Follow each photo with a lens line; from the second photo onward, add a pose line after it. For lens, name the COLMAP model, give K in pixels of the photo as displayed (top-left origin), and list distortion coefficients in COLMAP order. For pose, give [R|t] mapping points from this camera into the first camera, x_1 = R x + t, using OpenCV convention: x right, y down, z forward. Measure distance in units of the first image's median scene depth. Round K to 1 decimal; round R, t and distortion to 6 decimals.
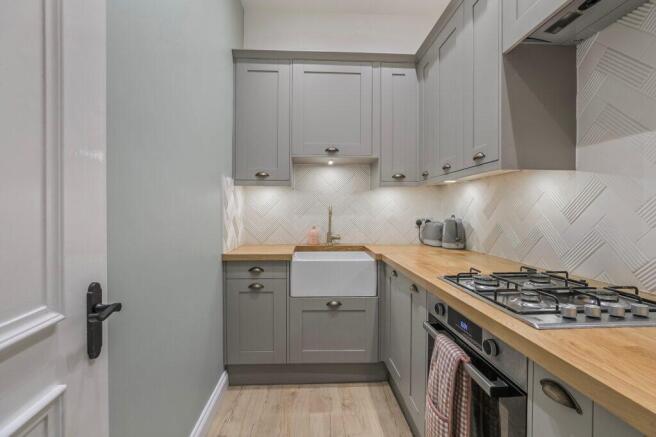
lens RADIAL K [[307.8, 0, 324.5], [0, 307.8, 215.5], [0, 0, 1]] dist [0.000148, 0.003108]
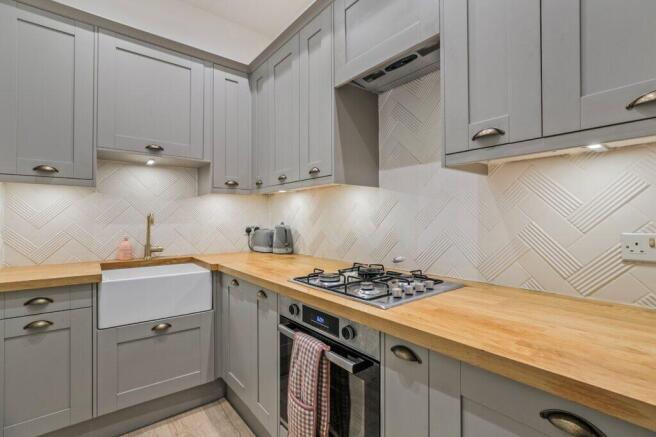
lens RADIAL K [[307.8, 0, 326.1], [0, 307.8, 217.4], [0, 0, 1]] dist [0.000148, 0.003108]
pose [[0.818635, 0.000792, 0.574314, -0.091990], [0.011062, 0.999792, -0.017147, 0.001801], [-0.574208, 0.020390, 0.818456, 0.030148]]
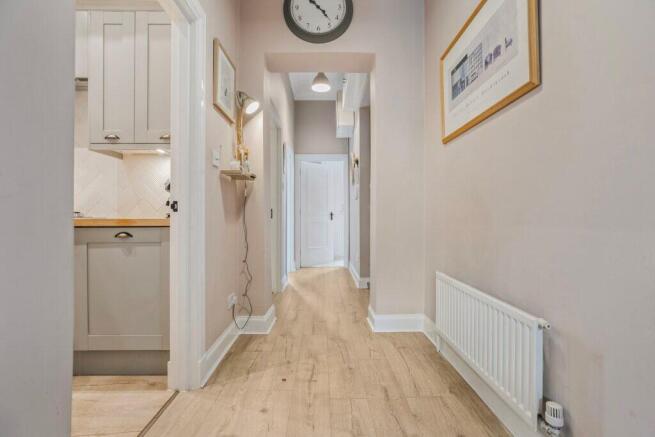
lens RADIAL K [[307.3, 0, 328.3], [0, 307.3, 216.8], [0, 0, 1]] dist [0.000148, 0.003108]
pose [[0.041355, -0.001923, 0.999143, -0.714233], [0.016237, 0.999867, 0.001252, 0.171658], [-0.999013, 0.016171, 0.041380, -0.596815]]
